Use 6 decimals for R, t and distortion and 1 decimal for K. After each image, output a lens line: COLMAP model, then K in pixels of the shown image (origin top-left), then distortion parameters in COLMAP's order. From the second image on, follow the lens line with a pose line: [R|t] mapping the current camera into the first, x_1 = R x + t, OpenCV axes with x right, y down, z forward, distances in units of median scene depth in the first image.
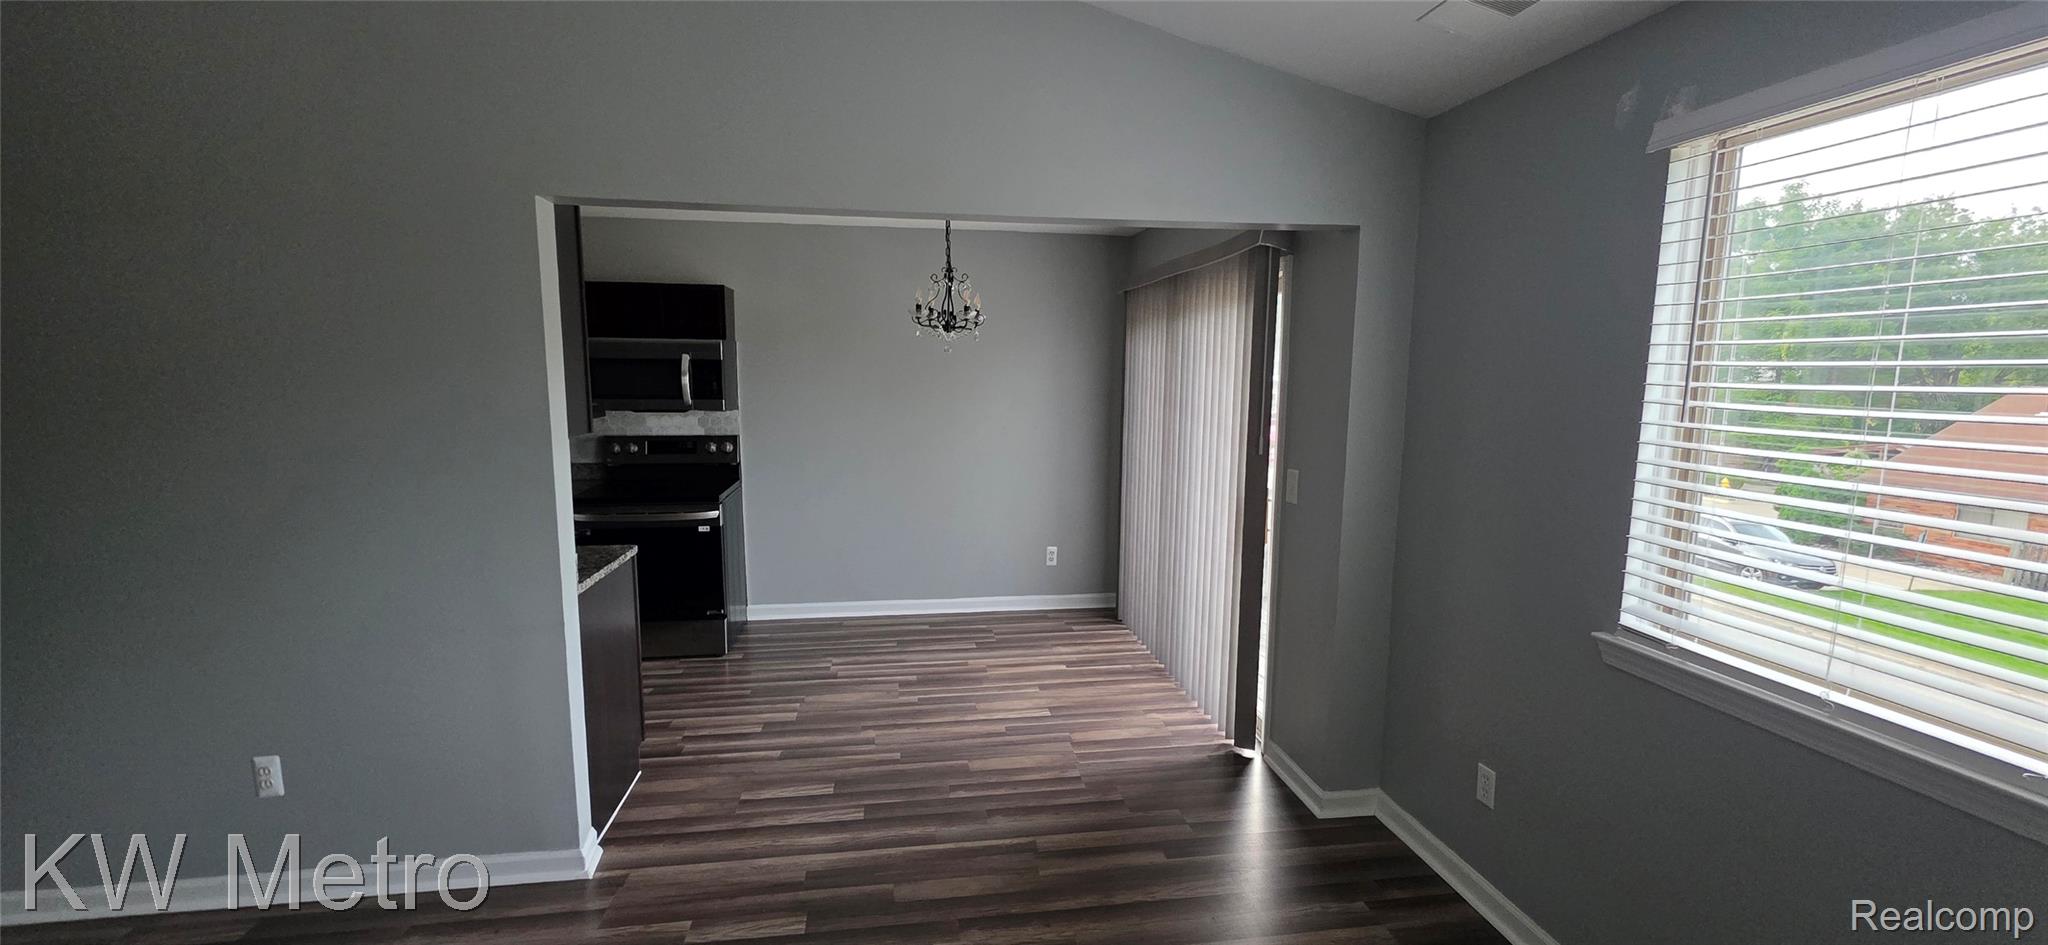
lens RADIAL K [[811.5, 0, 1014.9], [0, 811.5, 472.0], [0, 0, 1]] dist [0.000510, -0.000015]
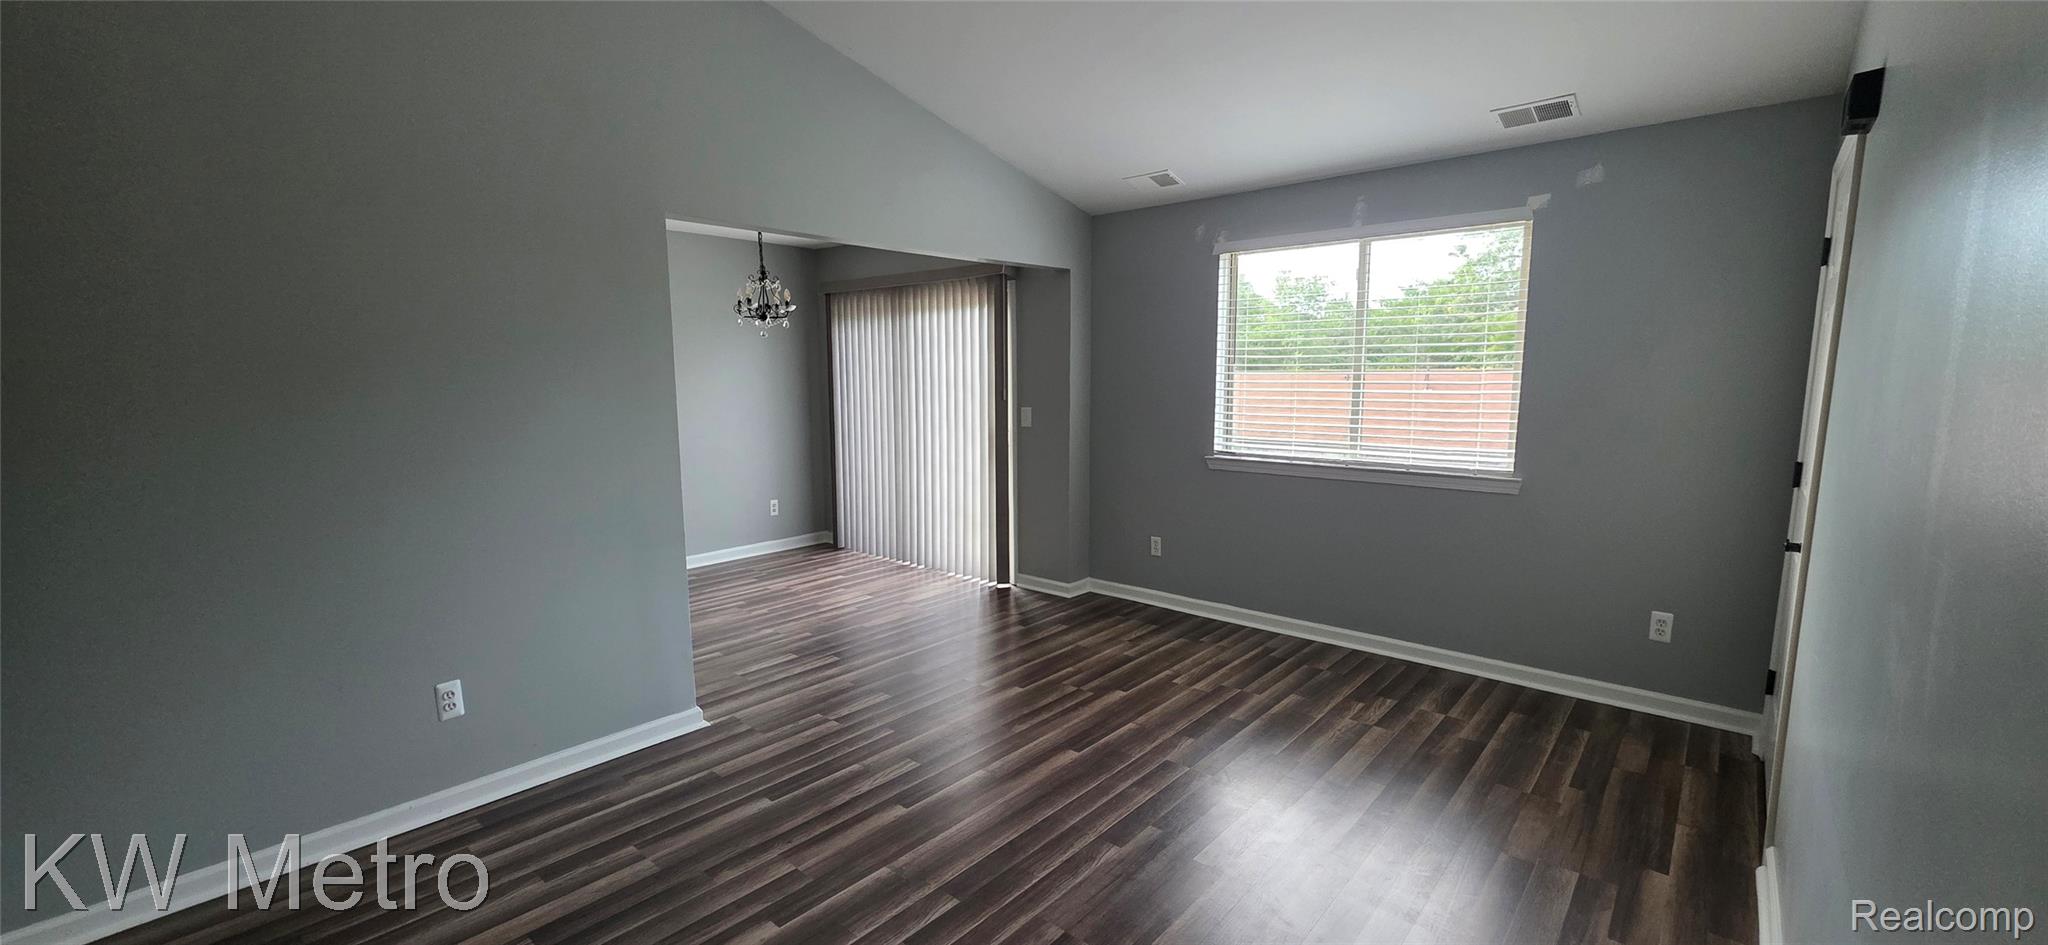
lens RADIAL K [[816.9, 0, 1024.0], [0, 816.9, 472.5], [0, 0, 1]] dist [-0.000268, -0.000037]
pose [[0.760035, -0.094259, 0.643010, -0.626716], [0.092581, 0.995038, 0.036432, 0.057790], [-0.643254, 0.031841, 0.764991, -0.241498]]
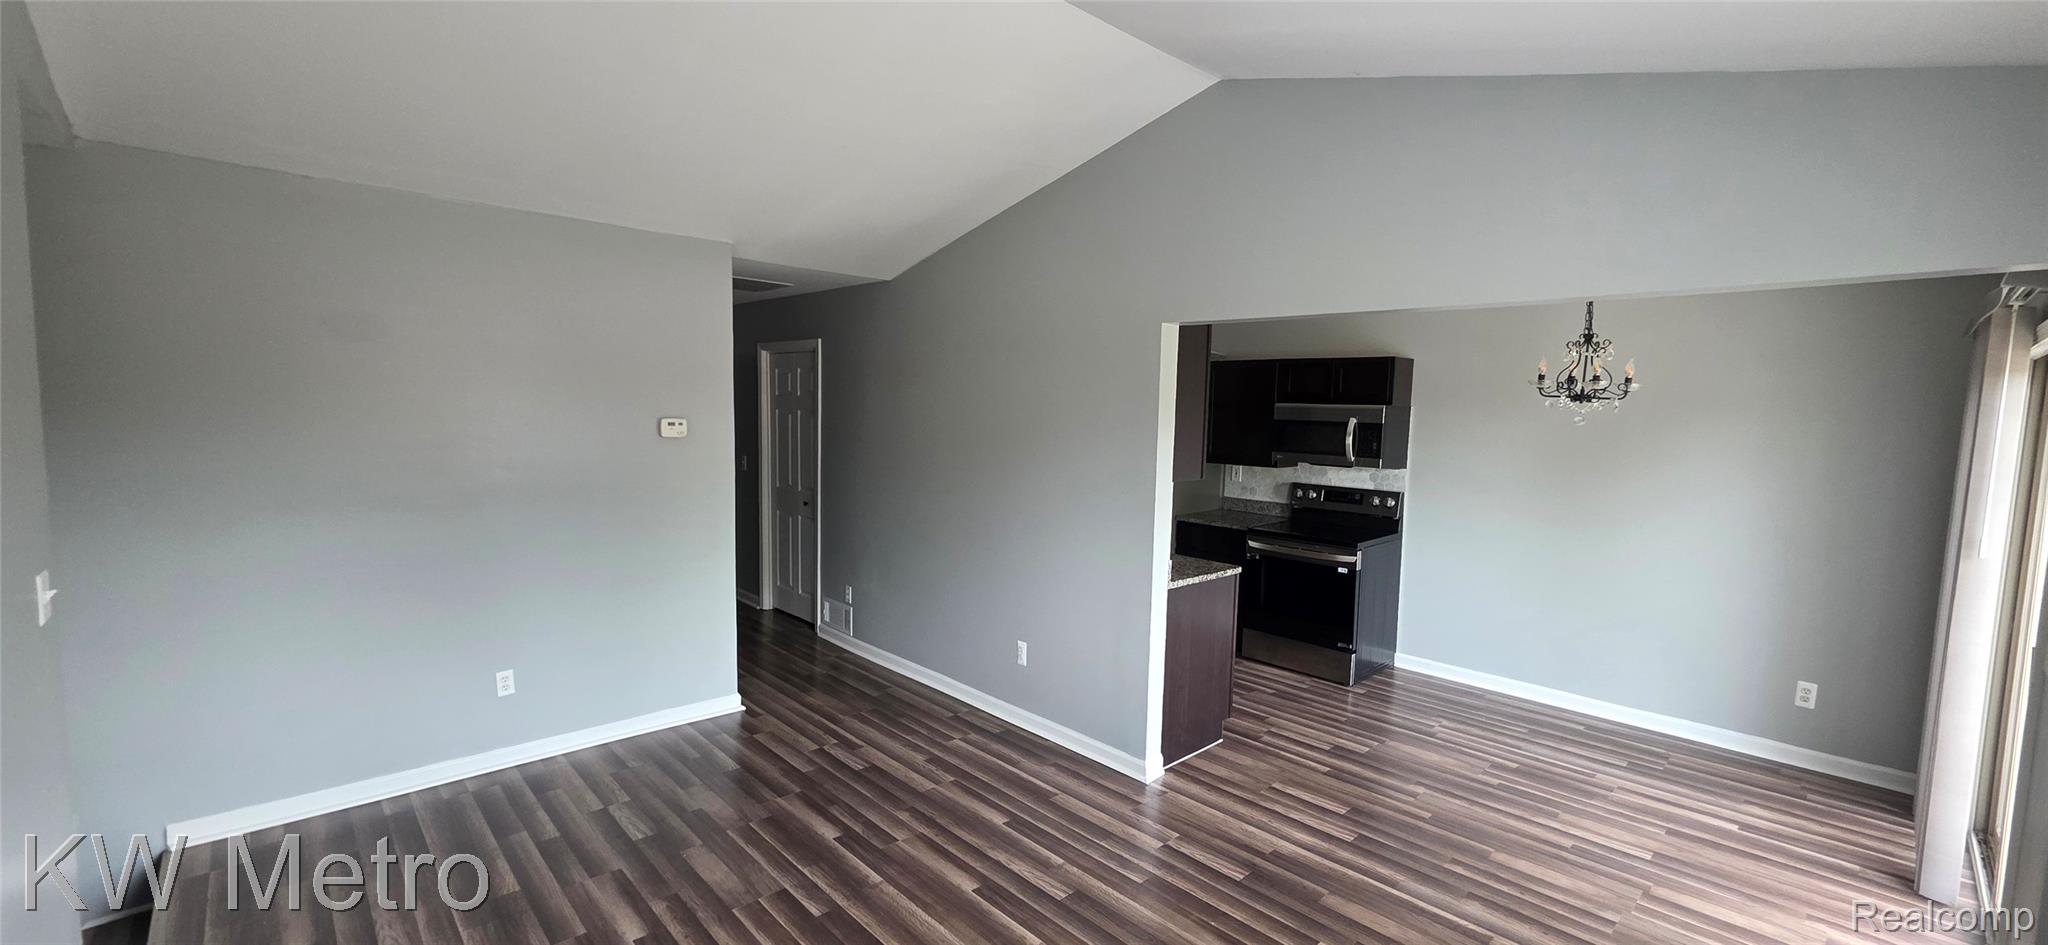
lens RADIAL K [[811.5, 0, 1014.9], [0, 811.5, 472.0], [0, 0, 1]] dist [0.000510, -0.000015]
pose [[0.562850, 0.075475, -0.823106, 0.326295], [-0.122095, 0.992490, 0.007516, -0.022400], [0.817492, 0.096267, 0.567838, -0.045259]]
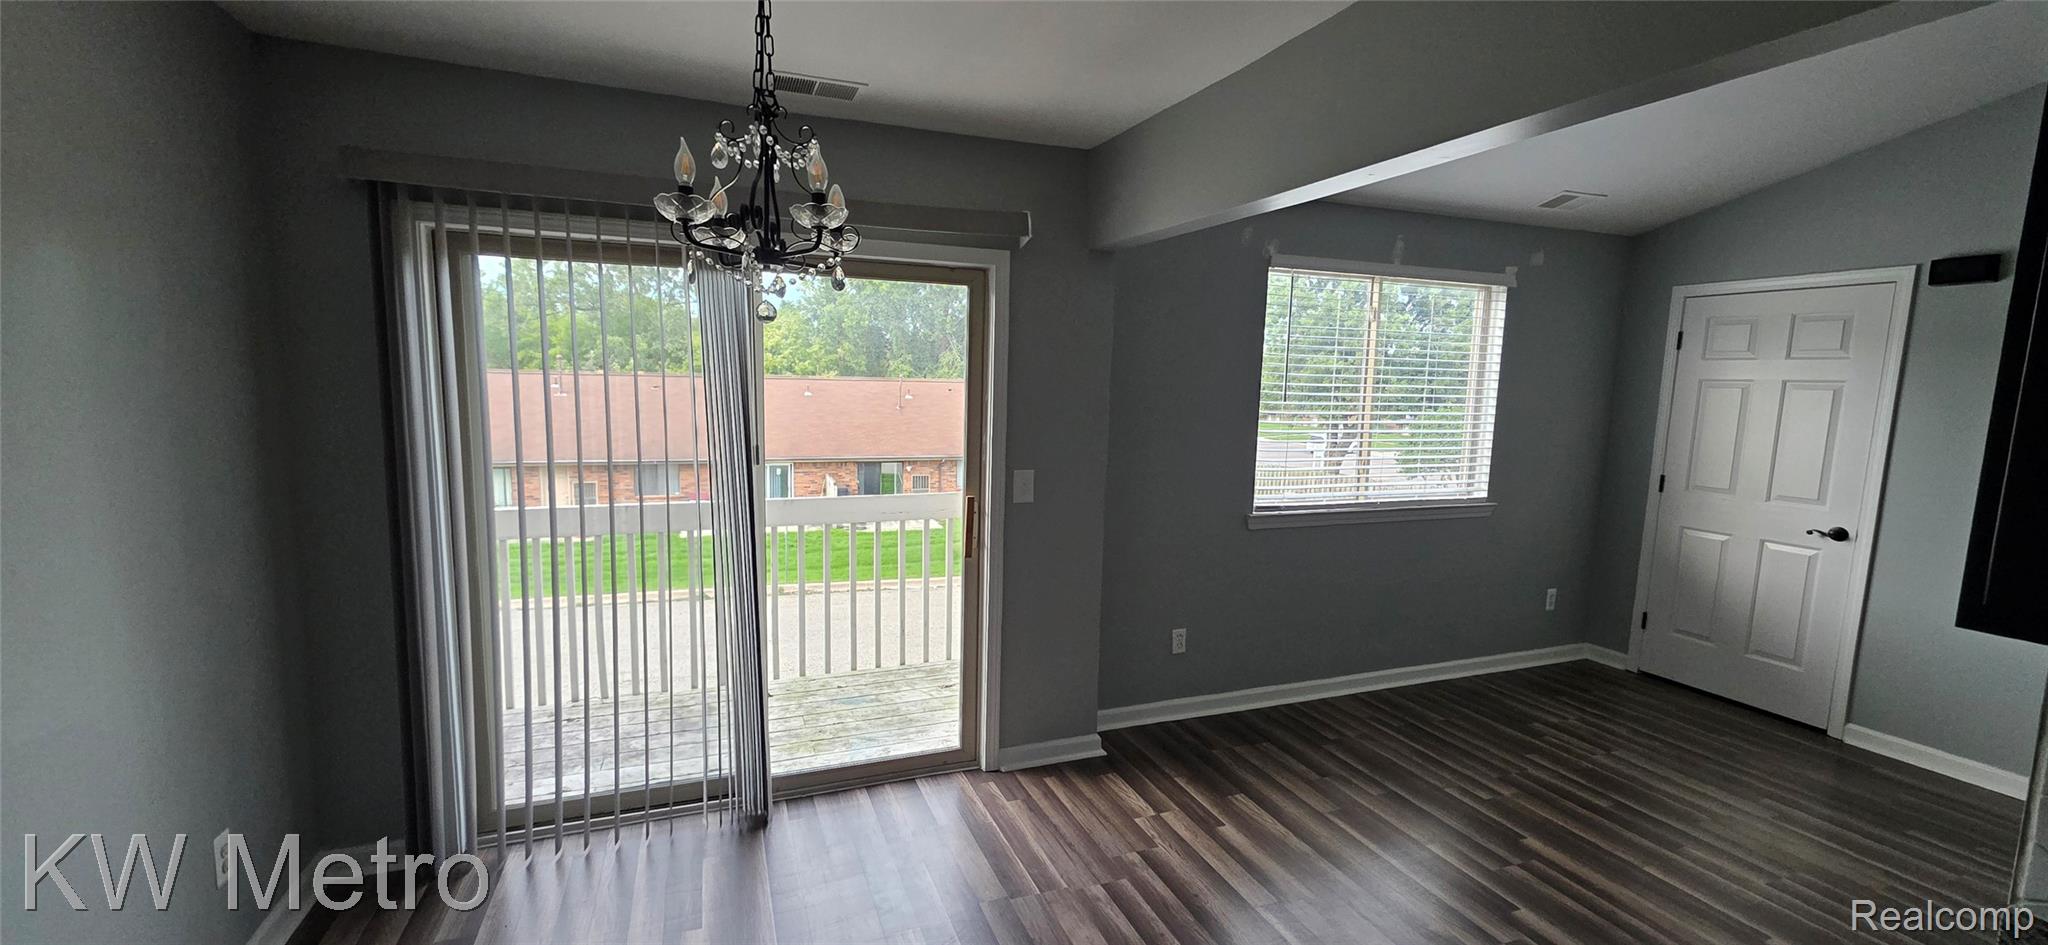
lens RADIAL K [[811.5, 0, 1014.9], [0, 811.5, 472.0], [0, 0, 1]] dist [0.000510, -0.000015]
pose [[-0.218793, -0.129942, 0.967080, -0.512378], [0.097530, 0.983218, 0.154176, -0.128541], [-0.970885, 0.128052, -0.202448, 0.993622]]
